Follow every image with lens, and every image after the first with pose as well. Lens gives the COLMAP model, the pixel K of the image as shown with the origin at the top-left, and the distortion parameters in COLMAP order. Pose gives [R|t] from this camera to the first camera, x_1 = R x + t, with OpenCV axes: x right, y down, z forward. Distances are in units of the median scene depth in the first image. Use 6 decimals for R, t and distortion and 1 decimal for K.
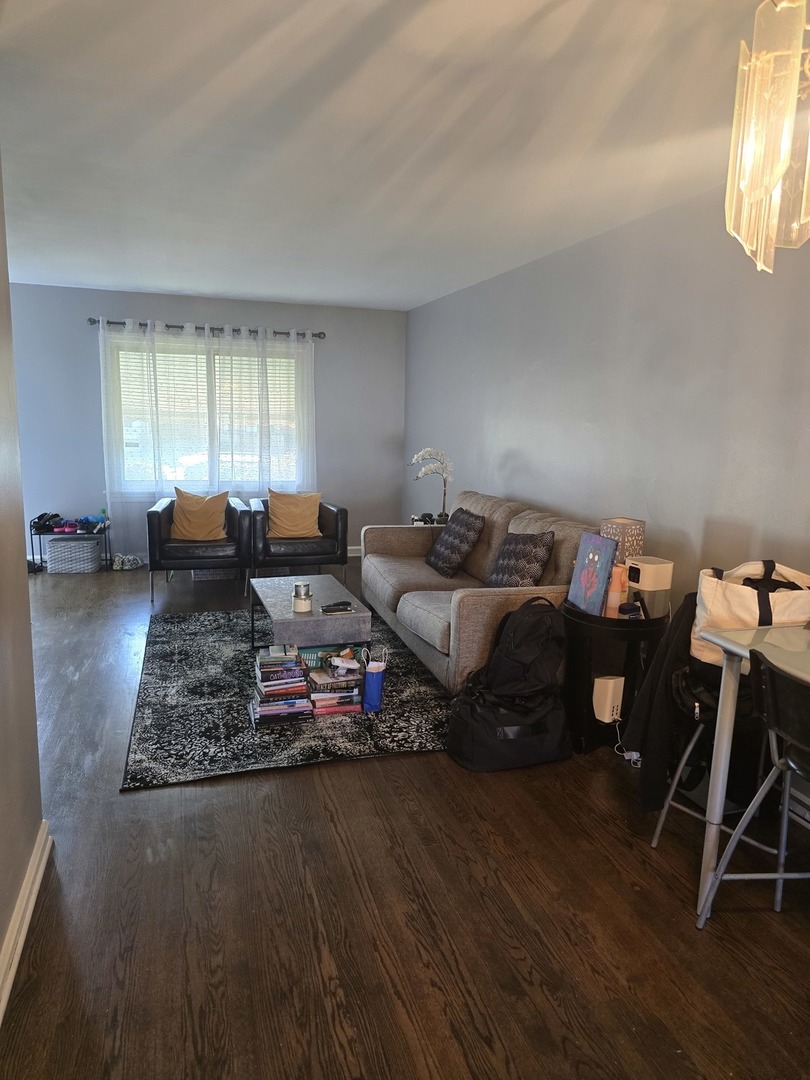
lens RADIAL K [[727.1, 0, 406.3], [0, 727.1, 542.6], [0, 0, 1]] dist [0.050877, -0.046481]
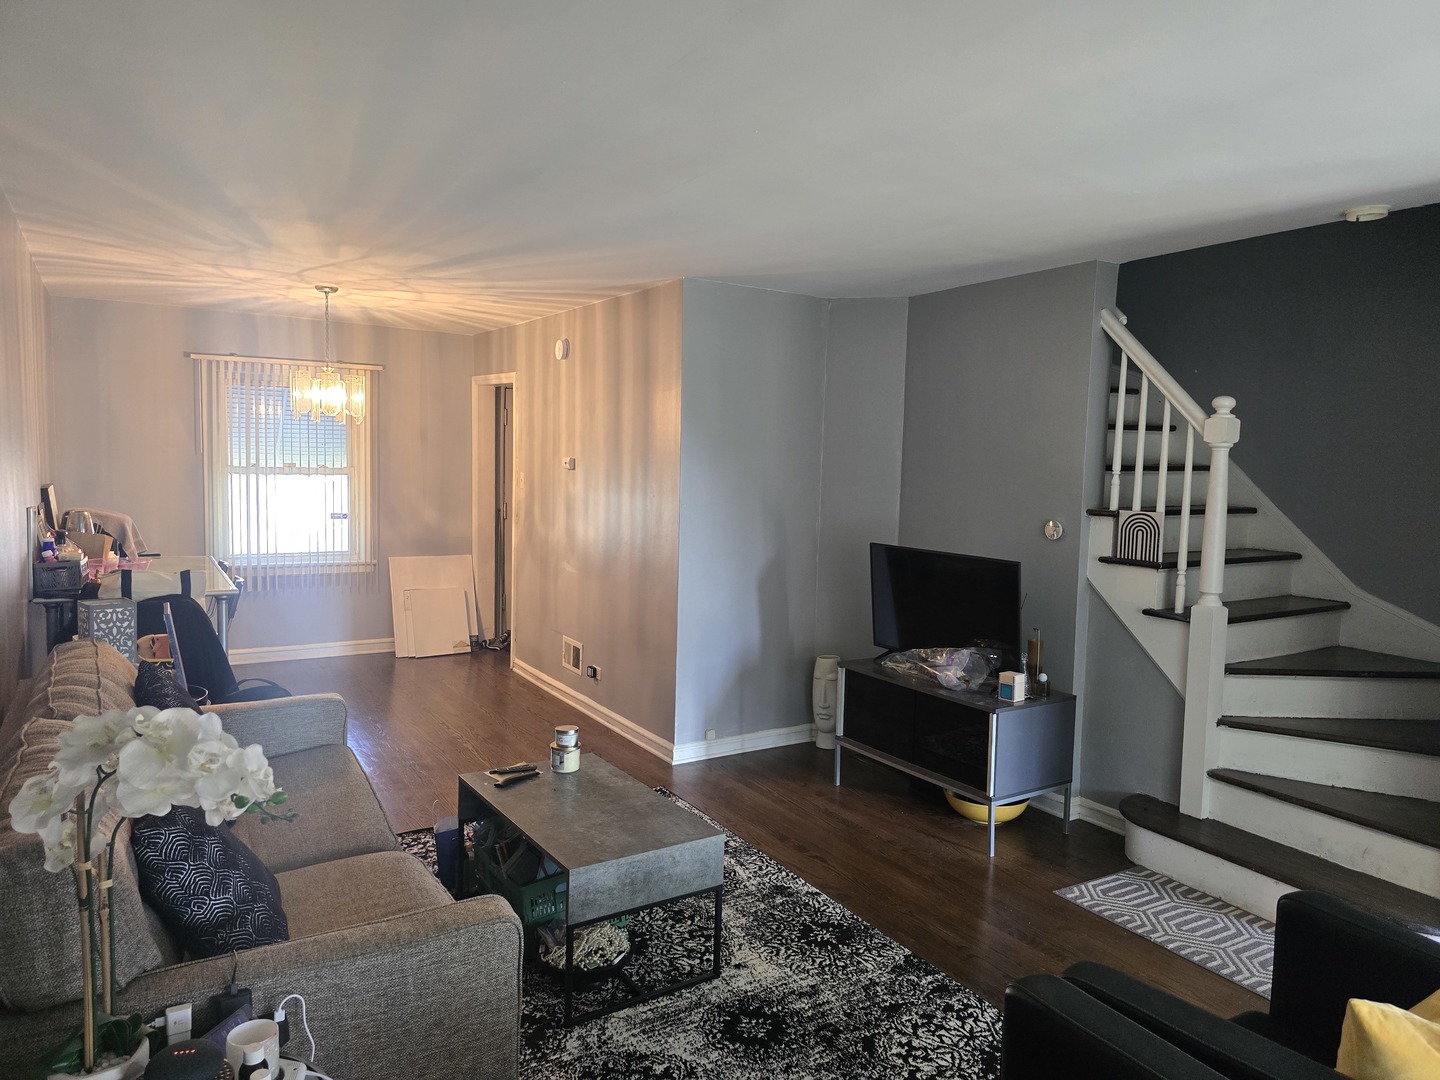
lens RADIAL K [[969.5, 0, 727.4], [0, 969.5, 536.0], [0, 0, 1]] dist [0.050877, -0.046481]
pose [[-0.966175, -0.032964, -0.255770, -0.045520], [-0.098780, 0.963460, 0.248972, -0.326554], [0.238217, 0.265816, -0.934128, 1.668597]]
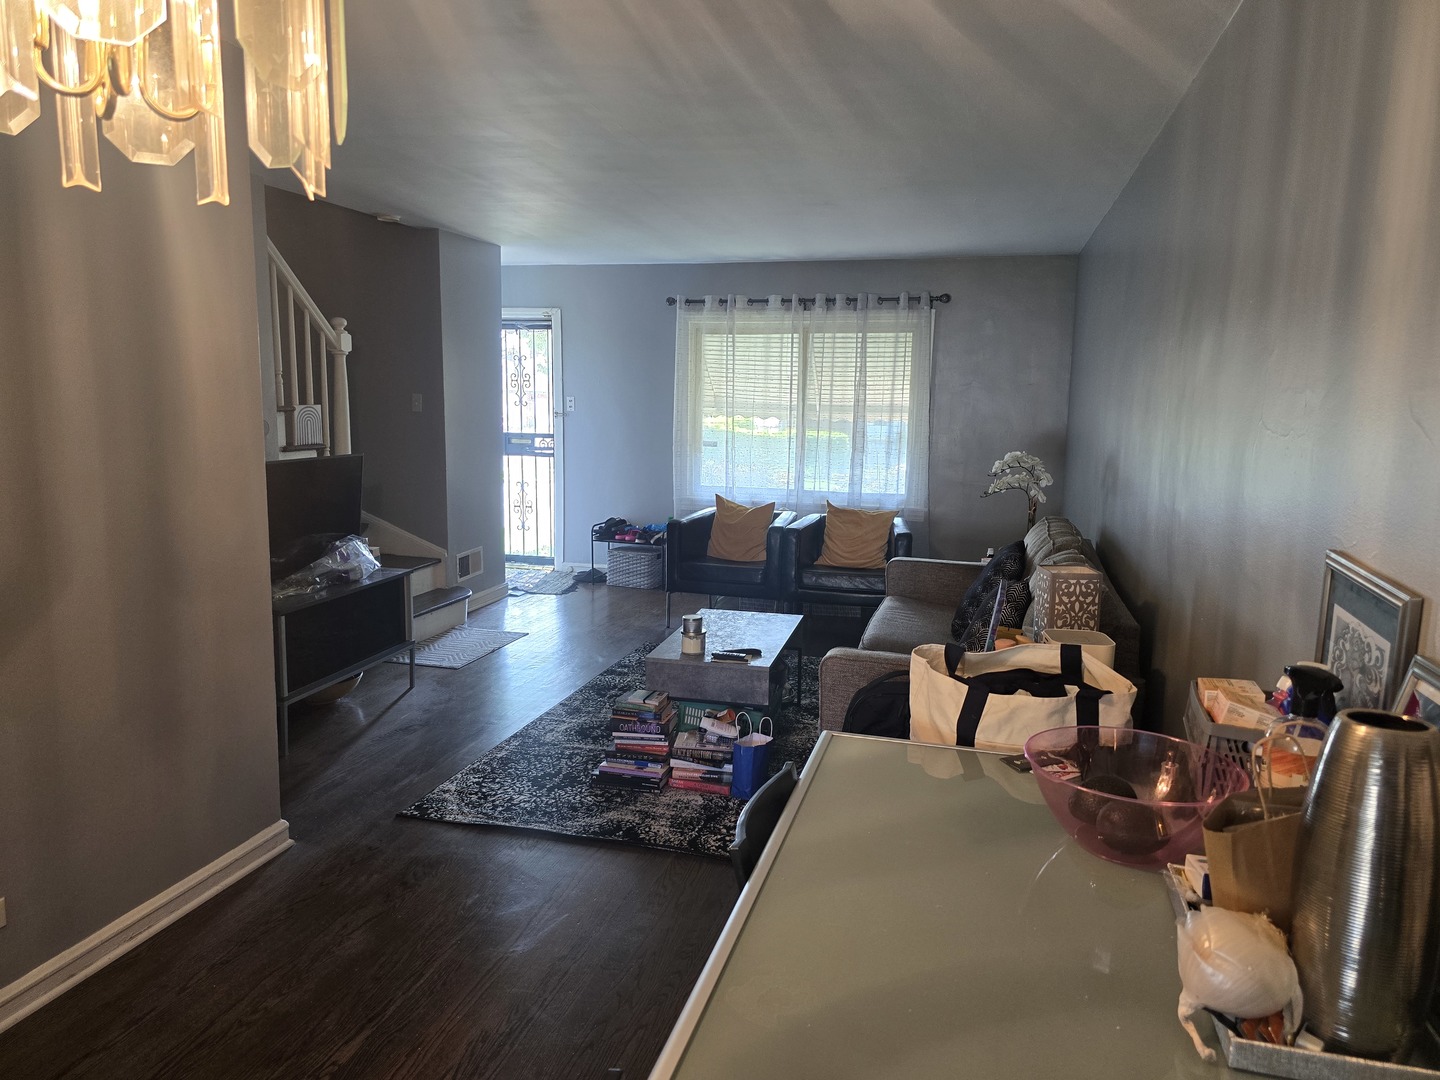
lens RADIAL K [[969.5, 0, 727.4], [0, 969.5, 536.0], [0, 0, 1]] dist [0.050877, -0.046481]
pose [[0.843490, 0.067217, -0.532923, 0.396091], [-0.091440, 0.995626, -0.019151, -0.012974], [0.529305, 0.064884, 0.845947, 0.120656]]
